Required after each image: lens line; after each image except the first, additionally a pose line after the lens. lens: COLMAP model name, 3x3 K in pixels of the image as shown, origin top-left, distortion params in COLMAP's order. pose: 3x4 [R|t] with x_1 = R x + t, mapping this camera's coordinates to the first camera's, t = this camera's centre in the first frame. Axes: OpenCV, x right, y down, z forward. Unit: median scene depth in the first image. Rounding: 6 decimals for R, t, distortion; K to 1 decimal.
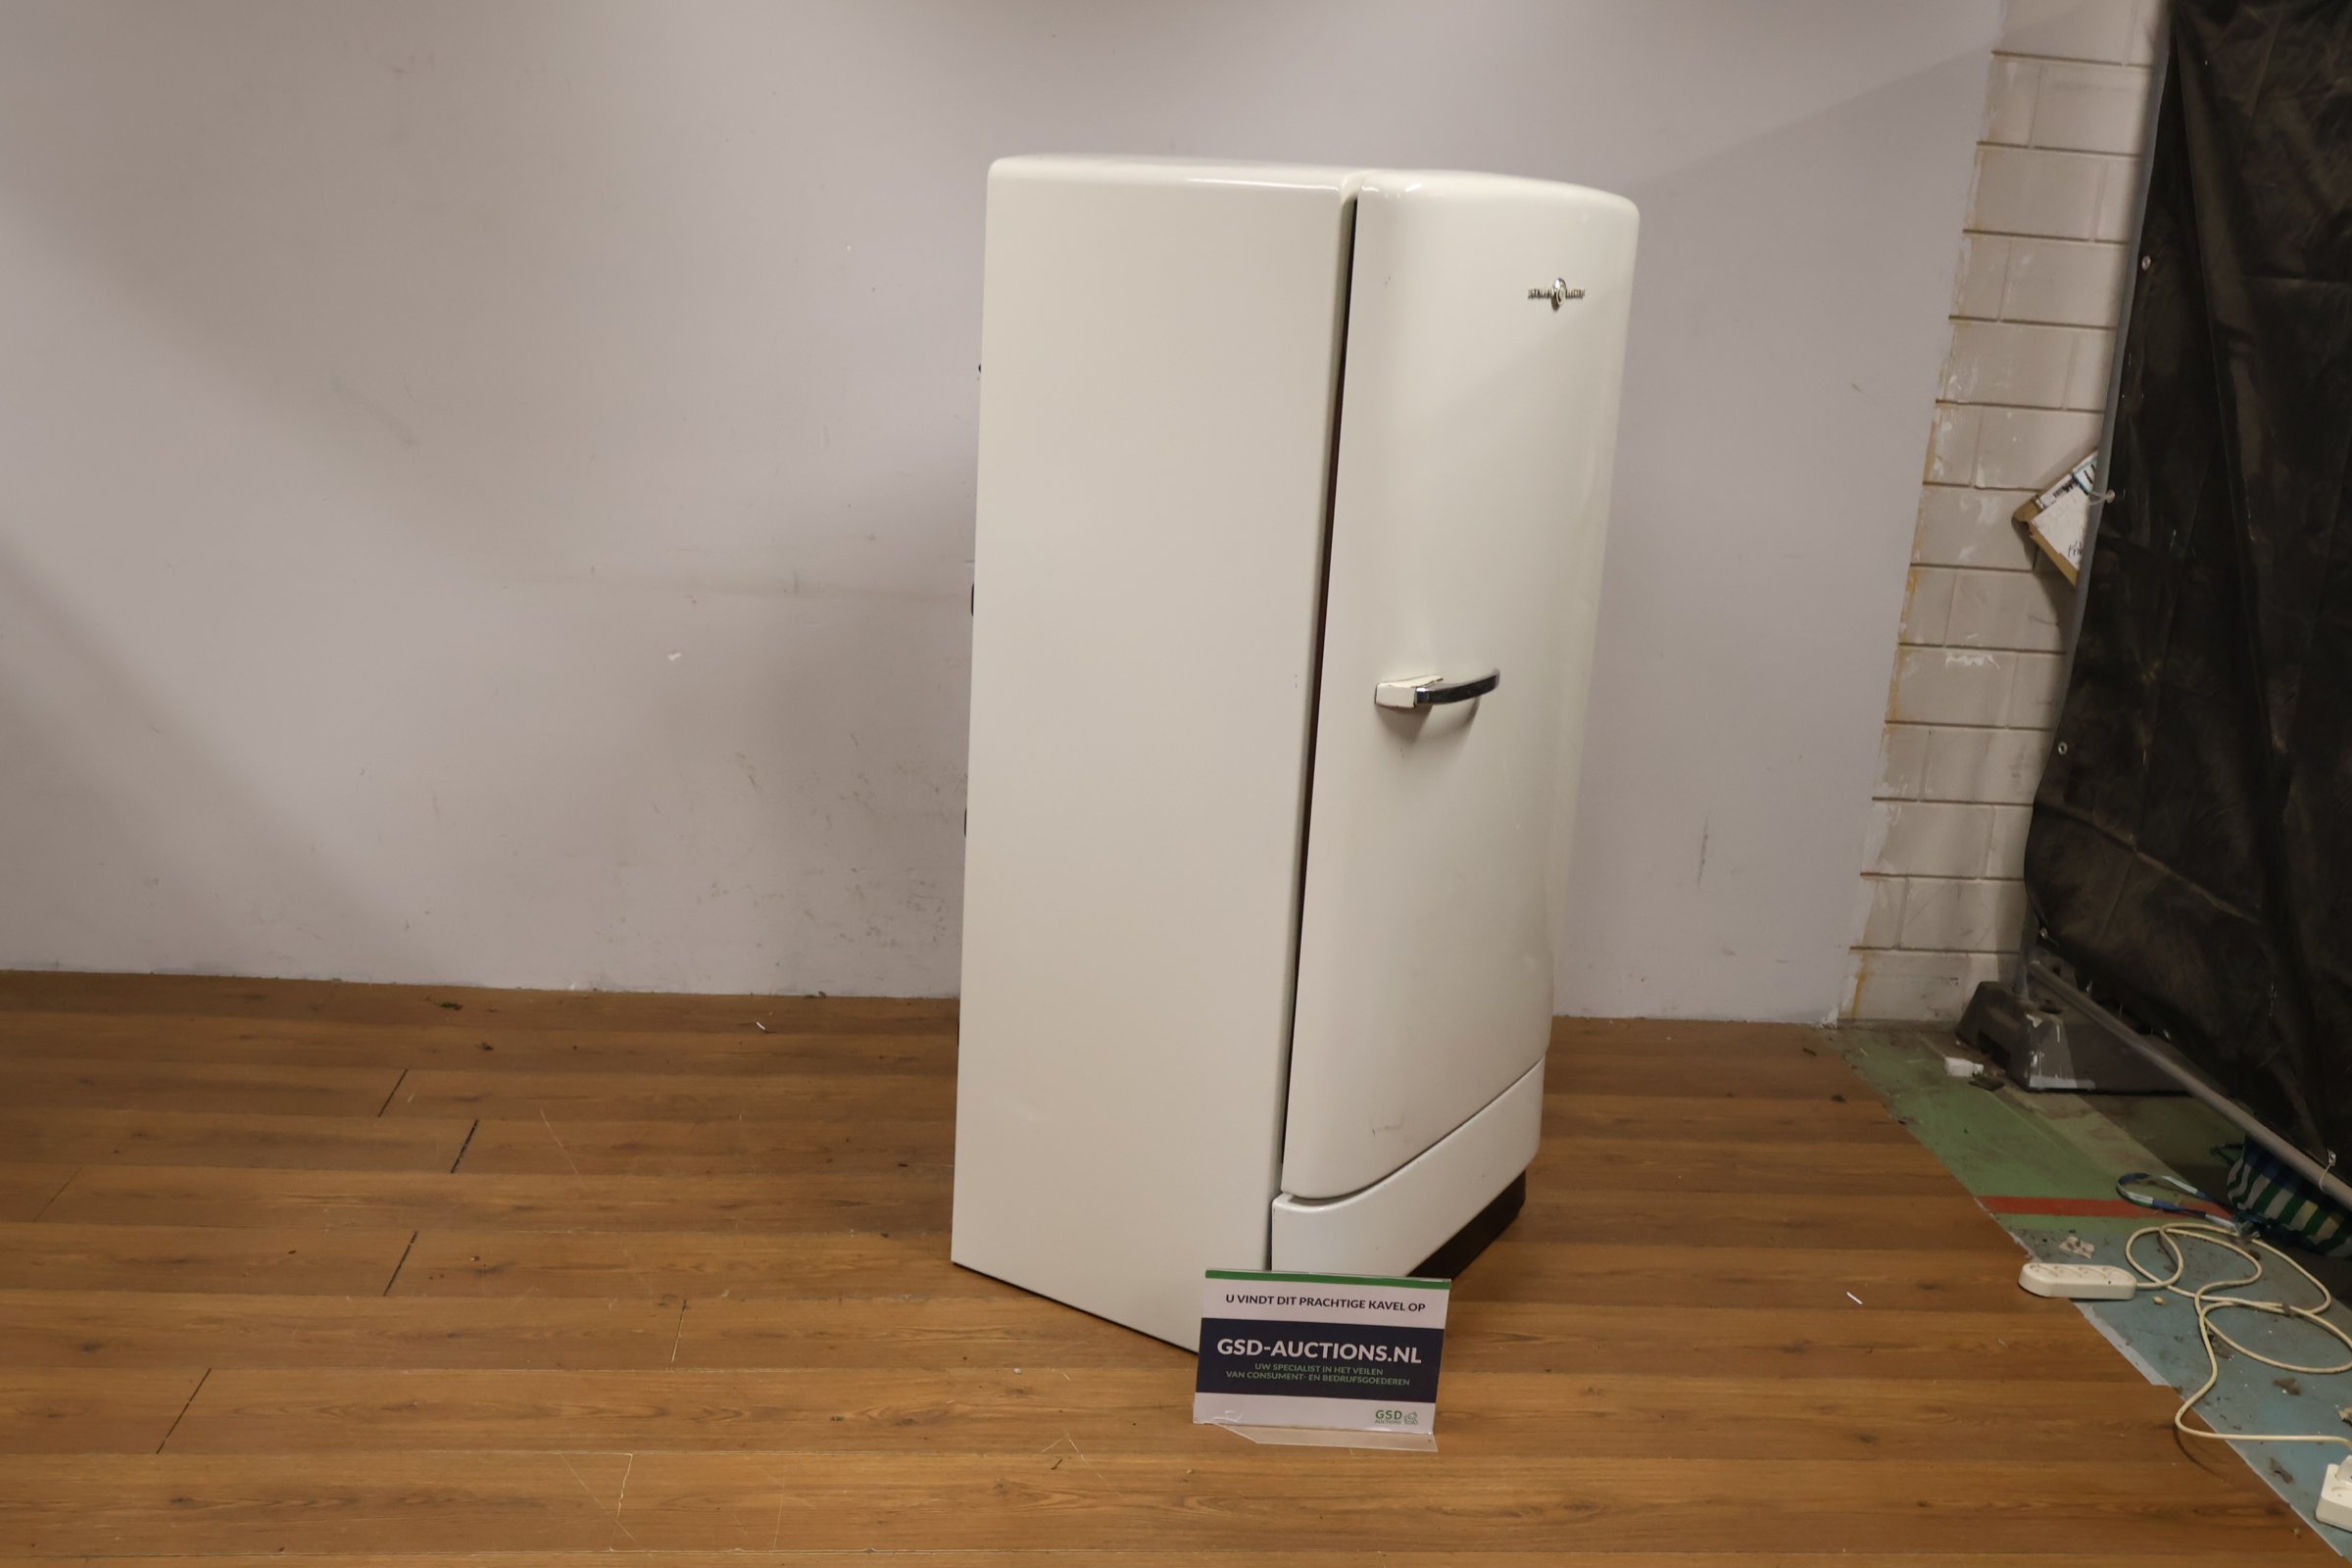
lens RADIAL K [[2190.8, 0, 1182.2], [0, 2190.8, 793.5], [0, 0, 1]] dist [-0.000153, 0.000000]
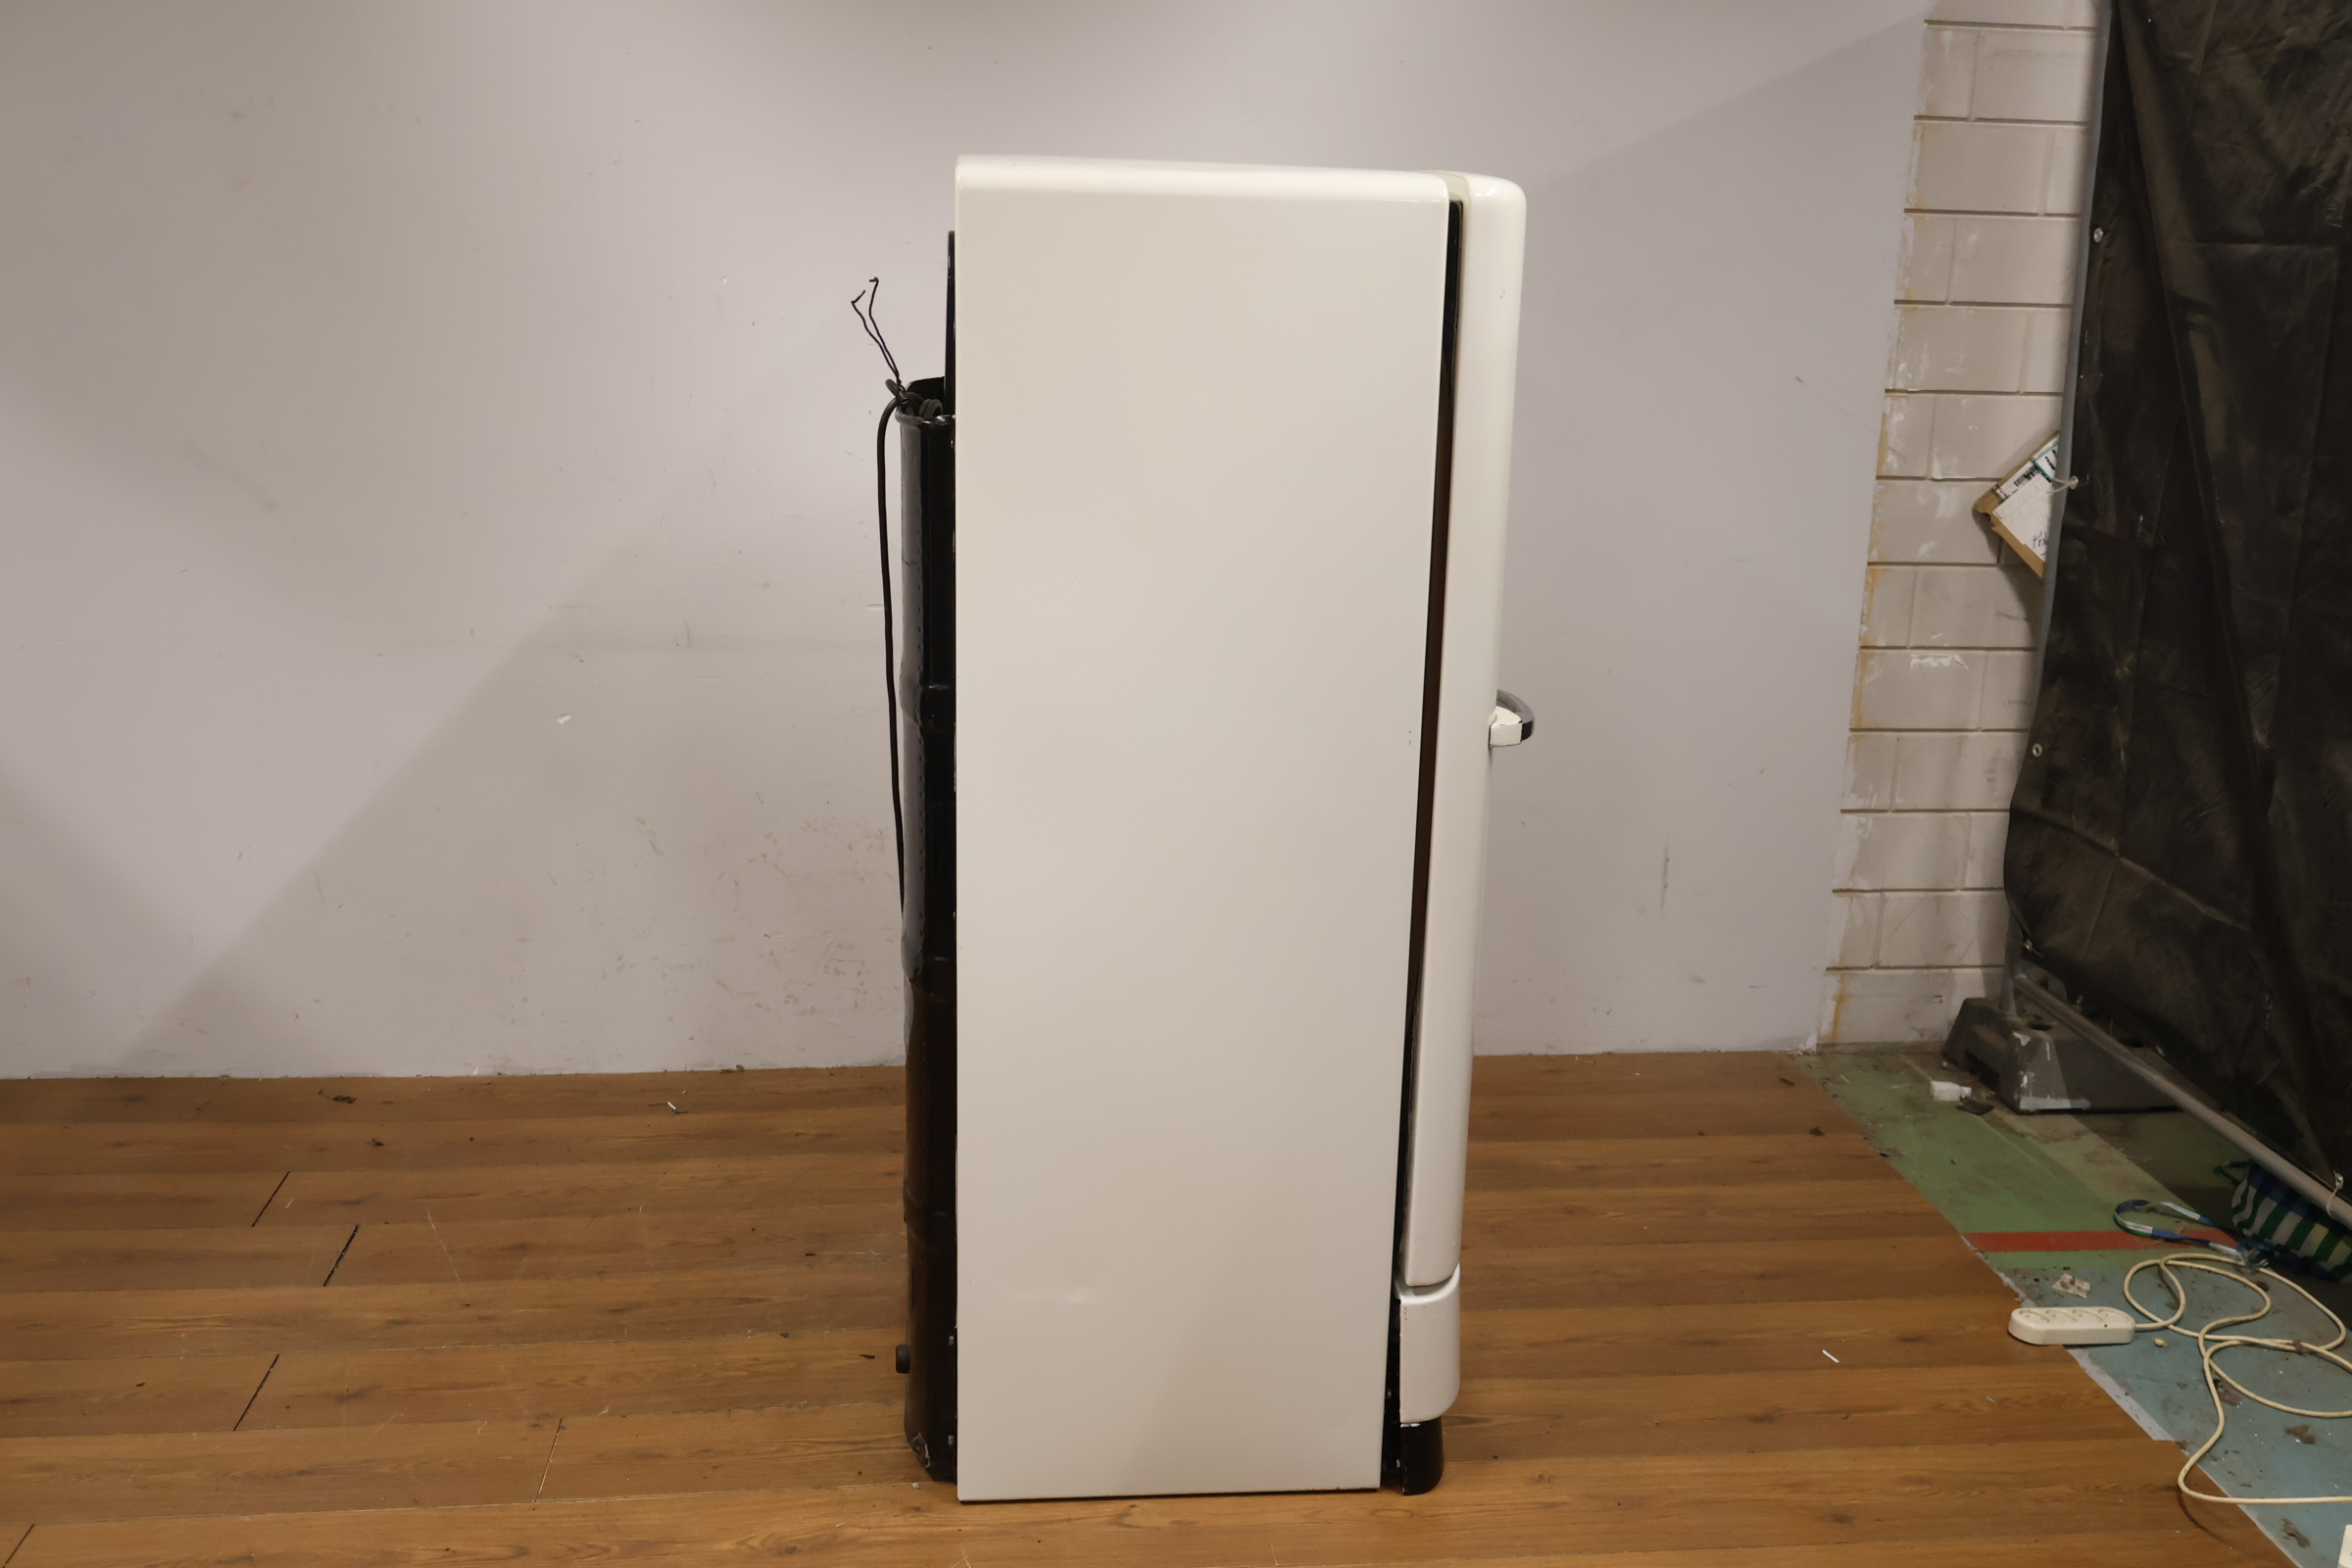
lens RADIAL K [[2190.8, 0, 1191.5], [0, 2190.8, 789.3], [0, 0, 1]] dist [-0.000153, 0.000000]
pose [[0.999000, -0.044607, -0.002890, 0.040763], [0.044568, 0.998930, -0.012363, -0.008701], [0.003438, 0.012222, 0.999919, 0.055311]]
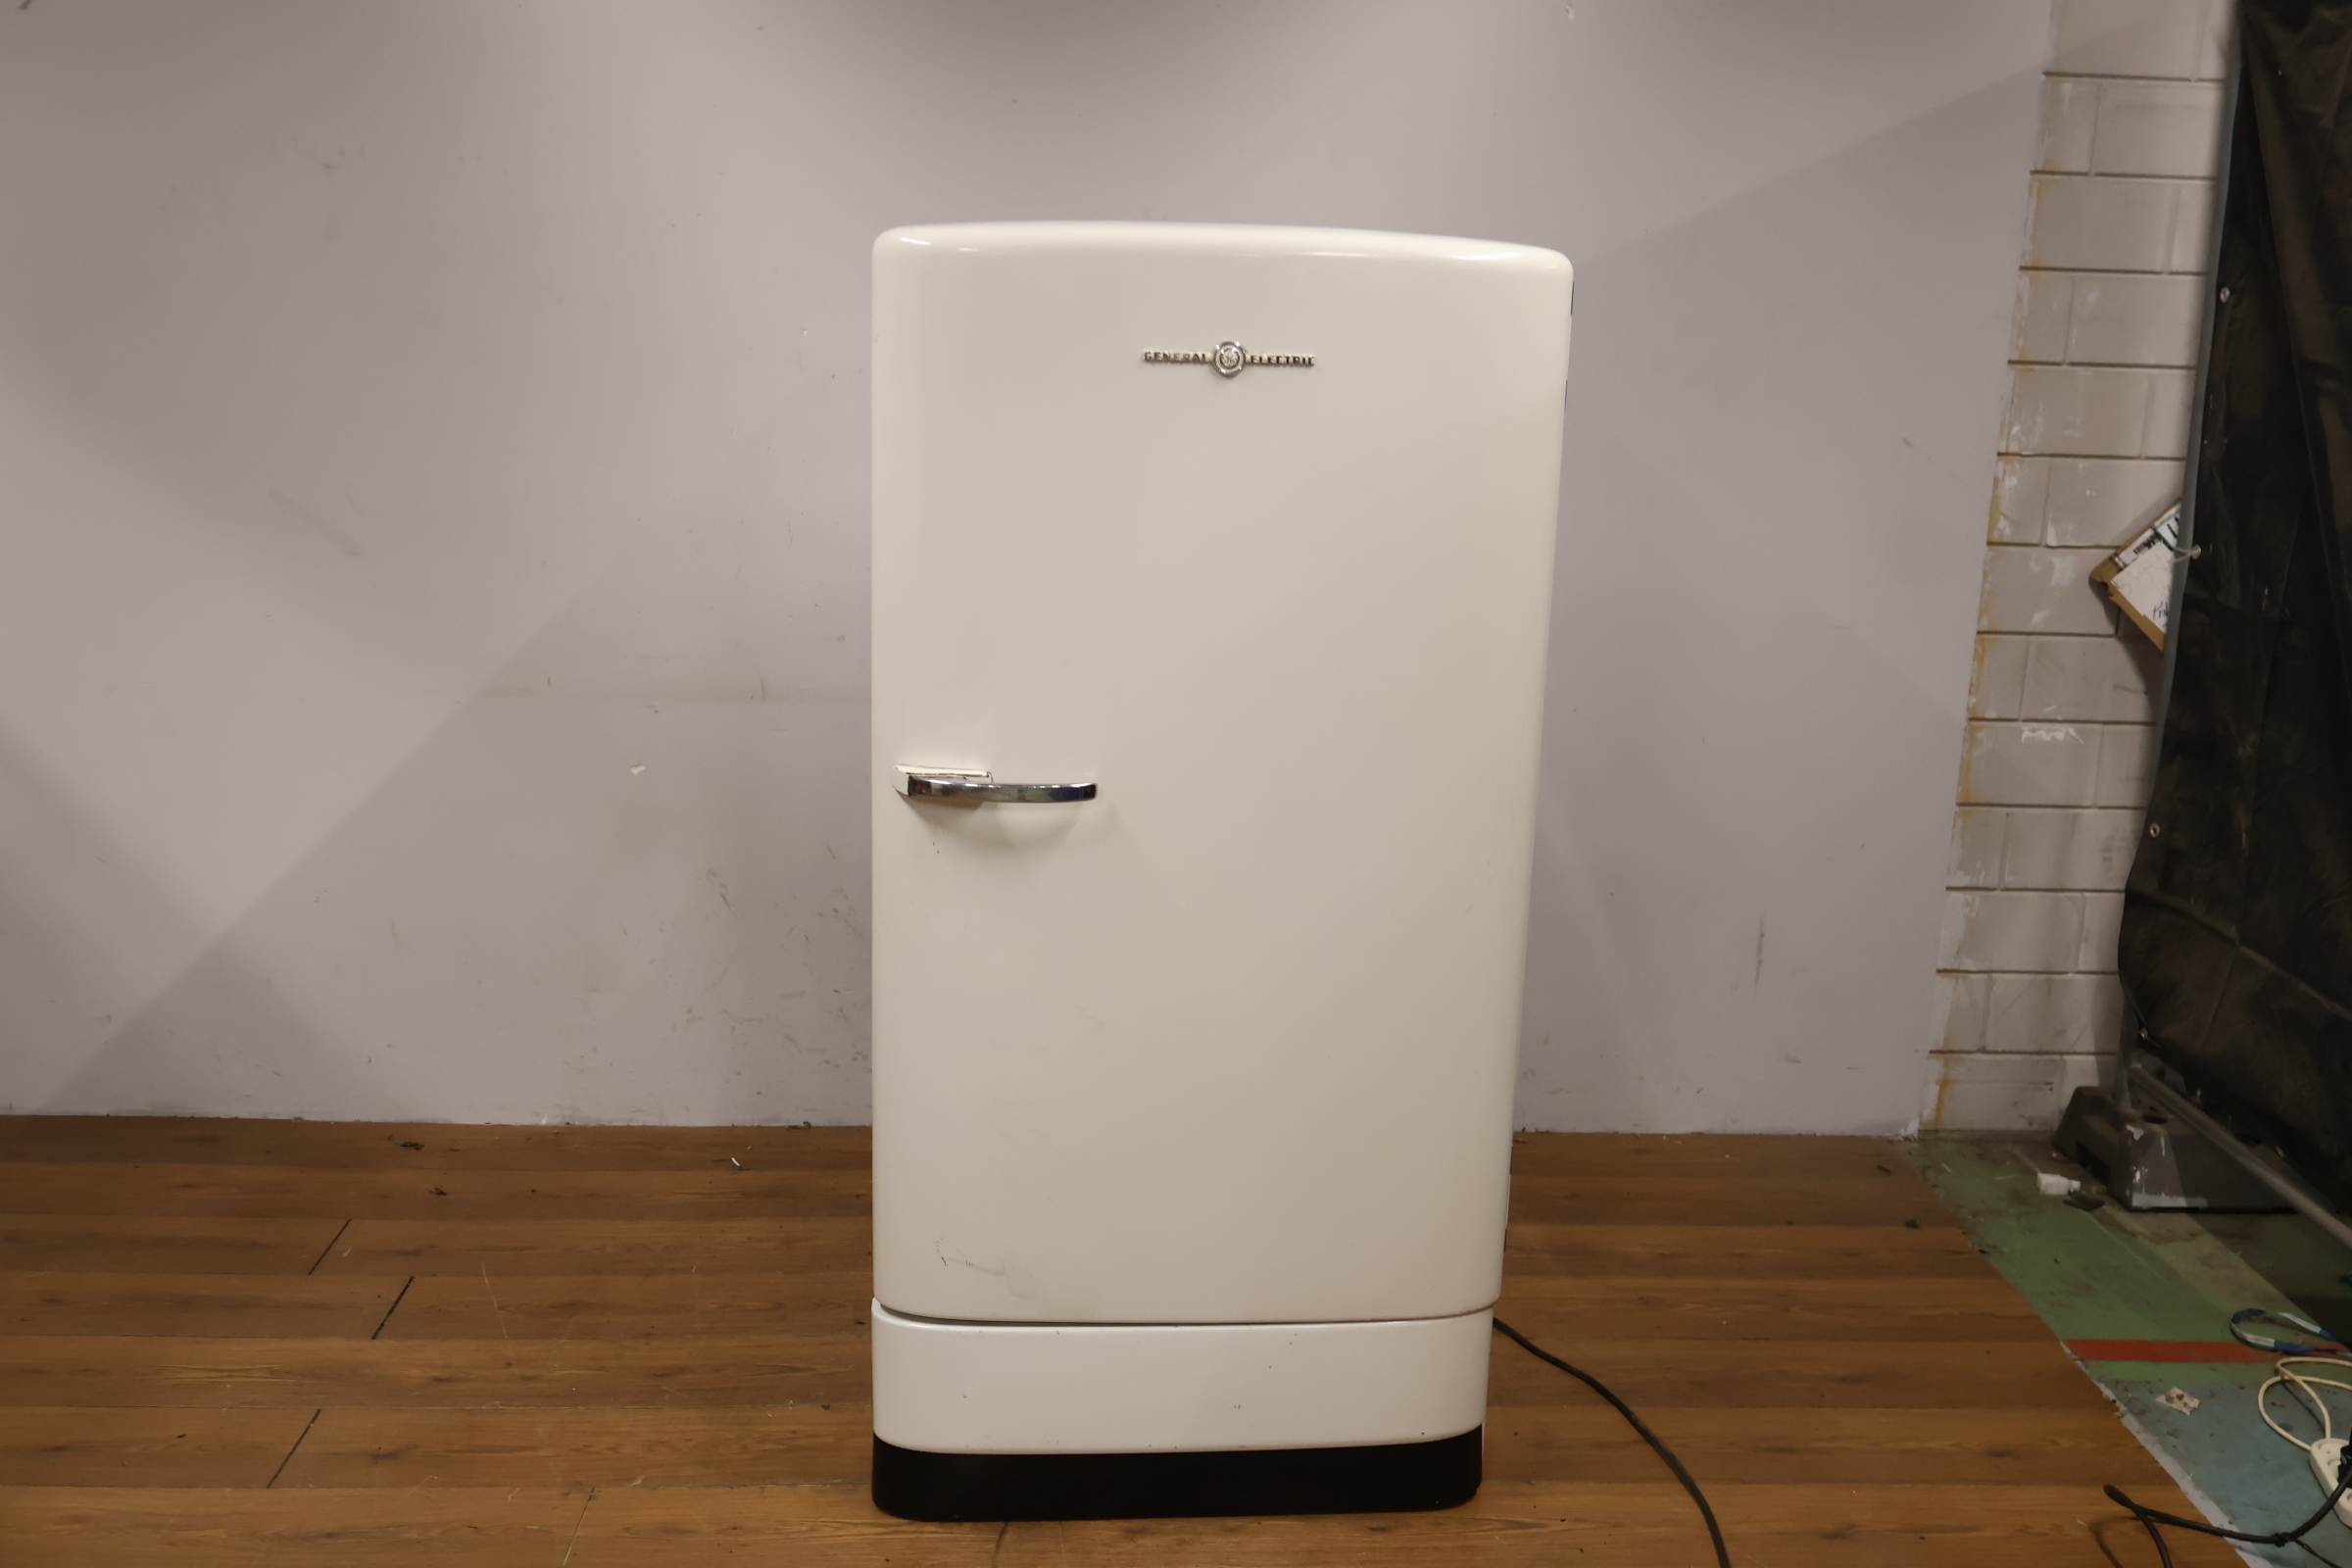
lens RADIAL K [[2190.8, 0, 1192.3], [0, 2190.8, 788.5], [0, 0, 1]] dist [-0.000153, 0.000000]
pose [[0.997767, -0.025171, -0.061870, 0.064754], [0.023135, 0.999174, -0.033398, -0.017659], [0.062660, 0.031892, 0.997525, 0.075519]]
